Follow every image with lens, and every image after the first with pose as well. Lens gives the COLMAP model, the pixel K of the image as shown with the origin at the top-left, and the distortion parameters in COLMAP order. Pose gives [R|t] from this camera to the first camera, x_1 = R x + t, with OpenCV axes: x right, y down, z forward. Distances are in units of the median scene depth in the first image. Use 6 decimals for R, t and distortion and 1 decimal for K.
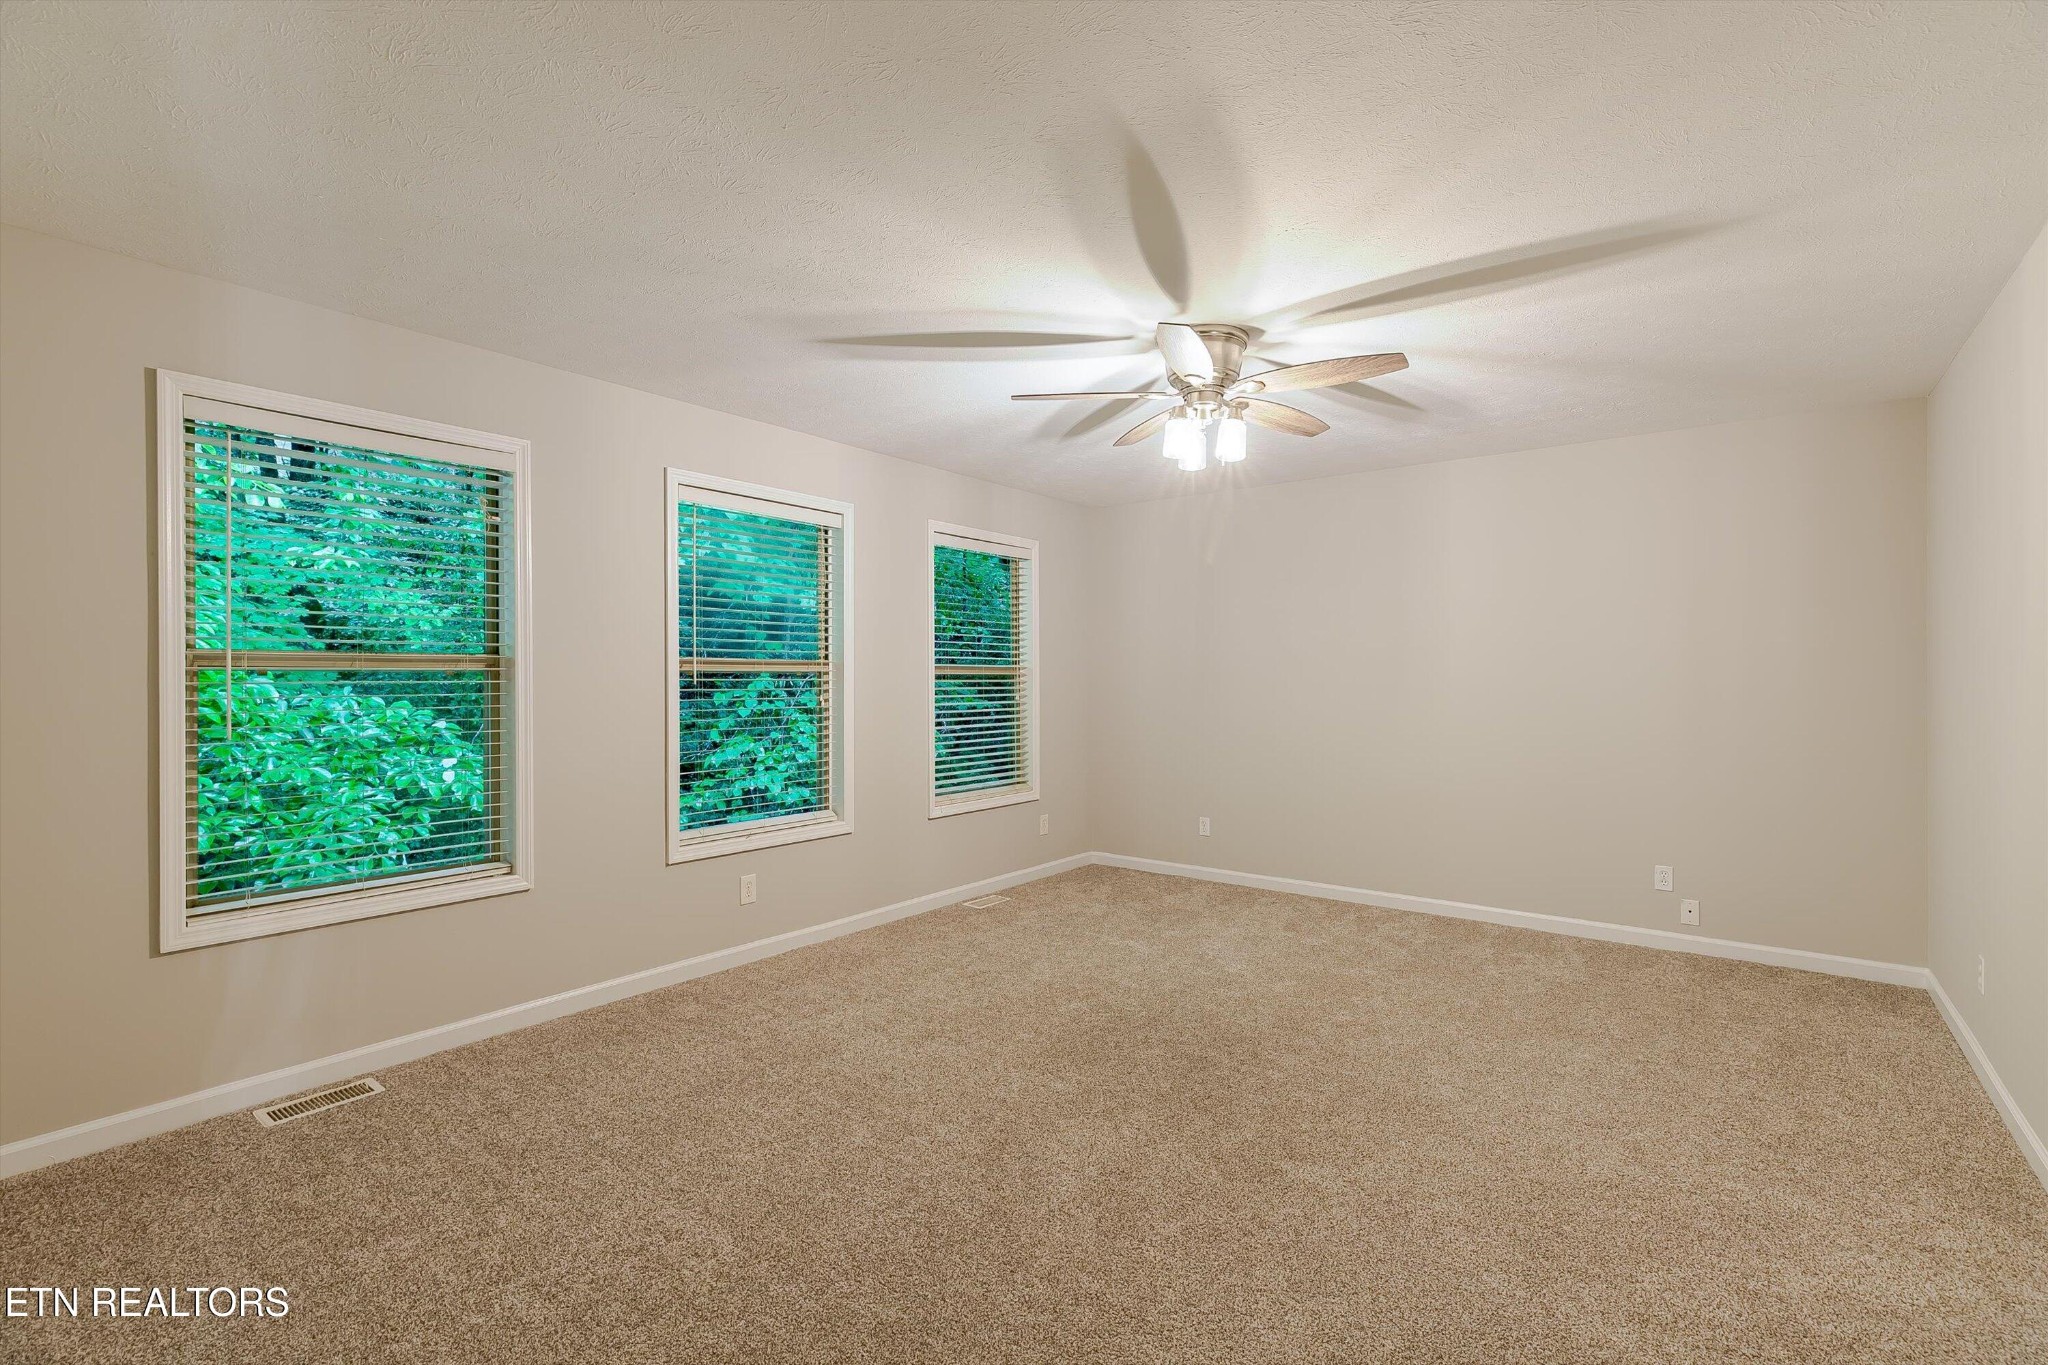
lens RADIAL K [[922.6, 0, 1024.7], [0, 922.6, 689.8], [0, 0, 1]] dist [-0.003141, -0.001332]
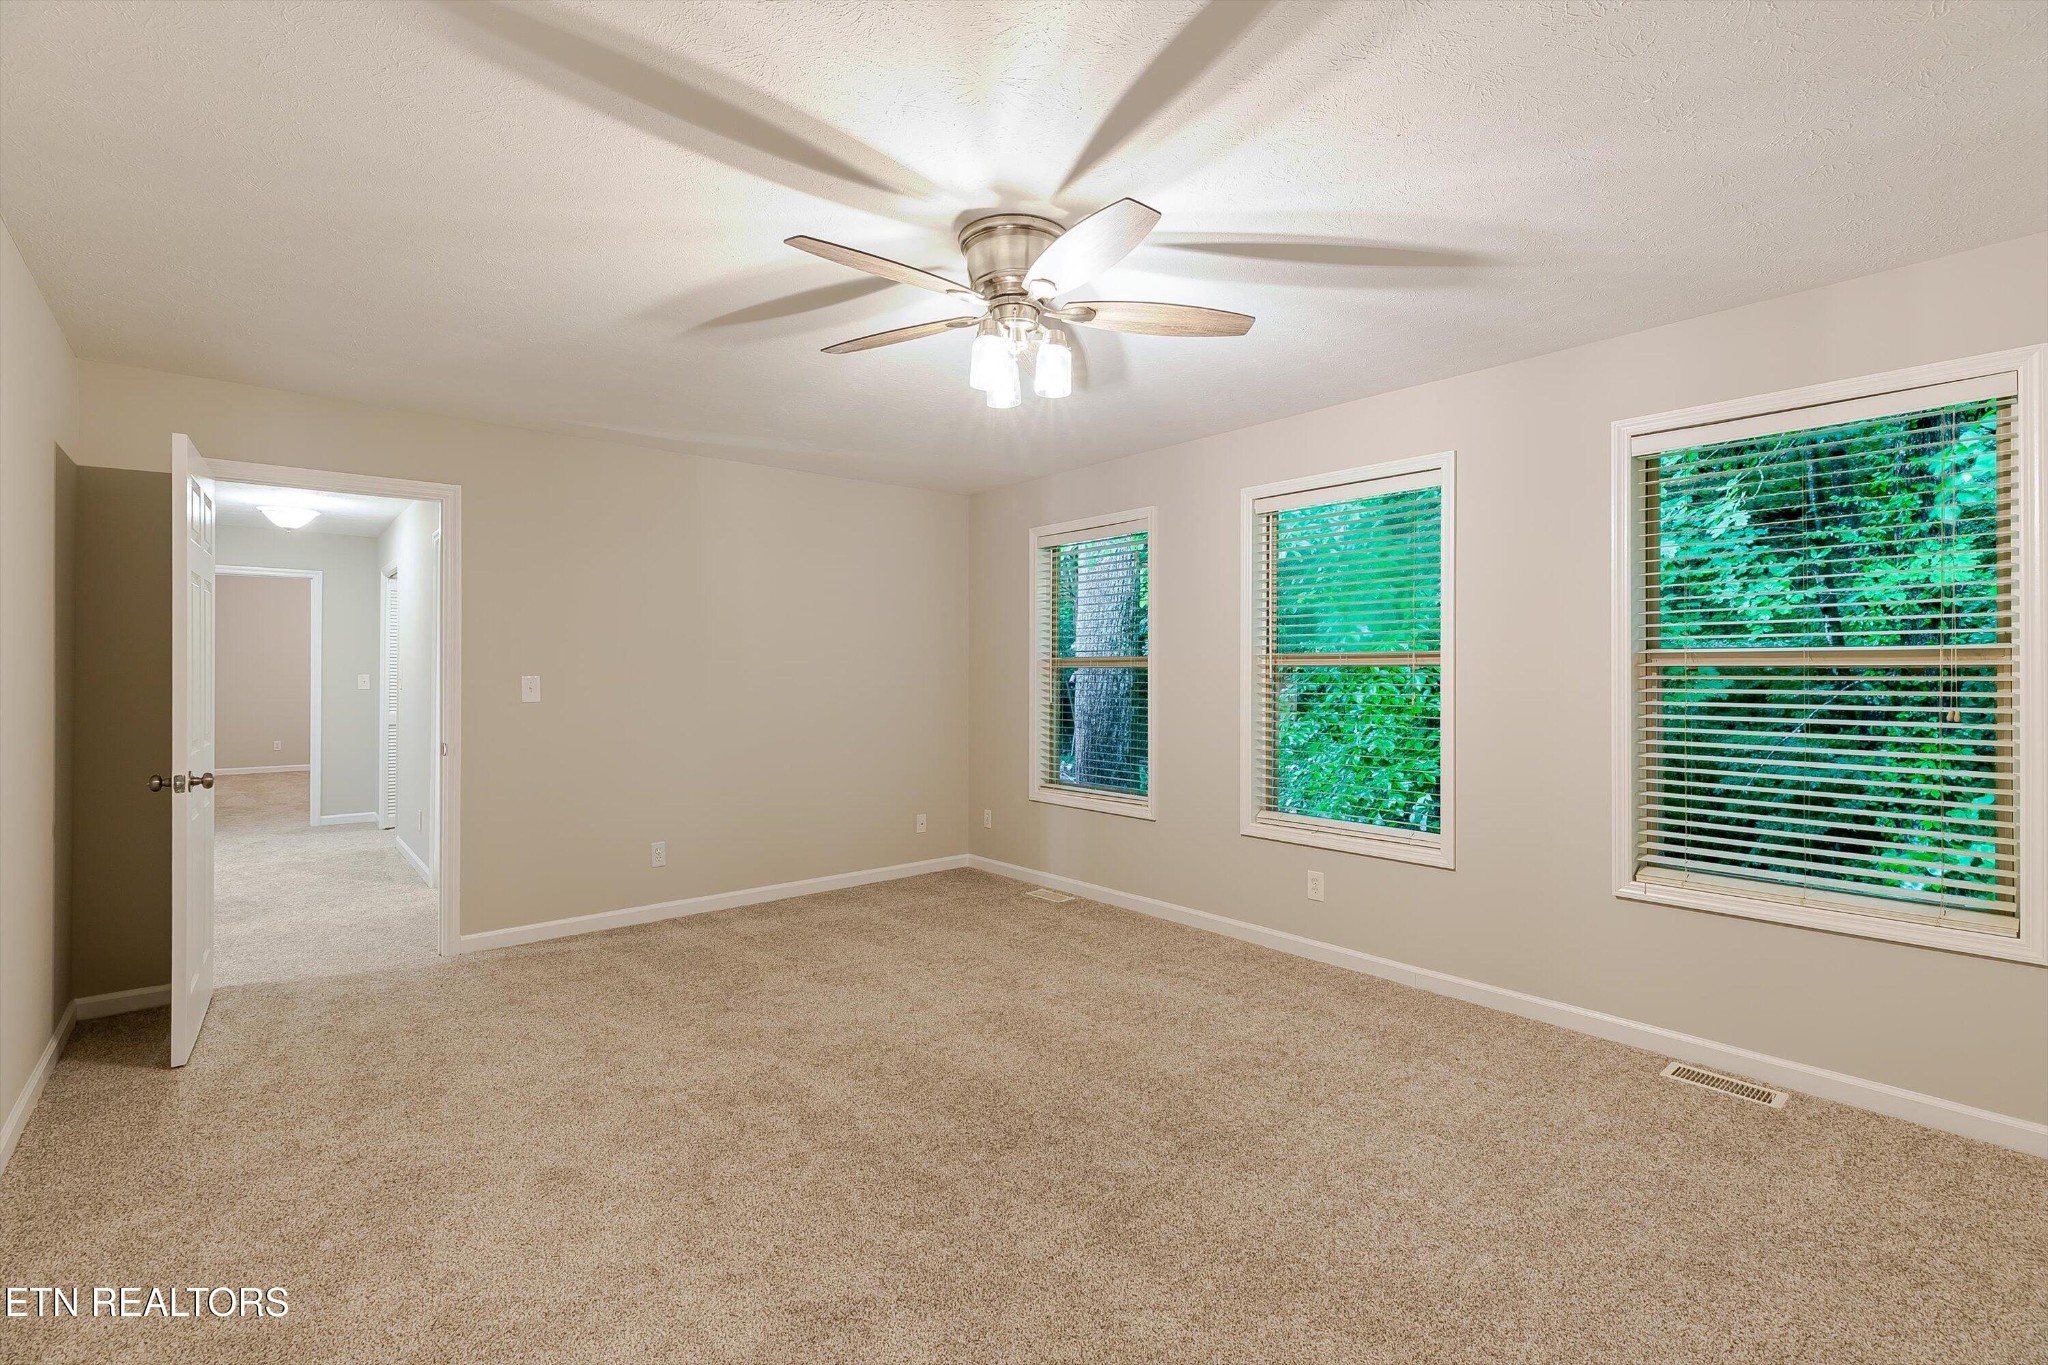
lens RADIAL K [[922.6, 0, 1022.4], [0, 922.6, 675.8], [0, 0, 1]] dist [-0.003141, -0.001332]
pose [[-0.218338, 0.014802, -0.975761, 0.593404], [-0.004581, 0.999858, 0.016192, -0.019139], [0.975862, 0.008005, -0.218240, 0.738182]]
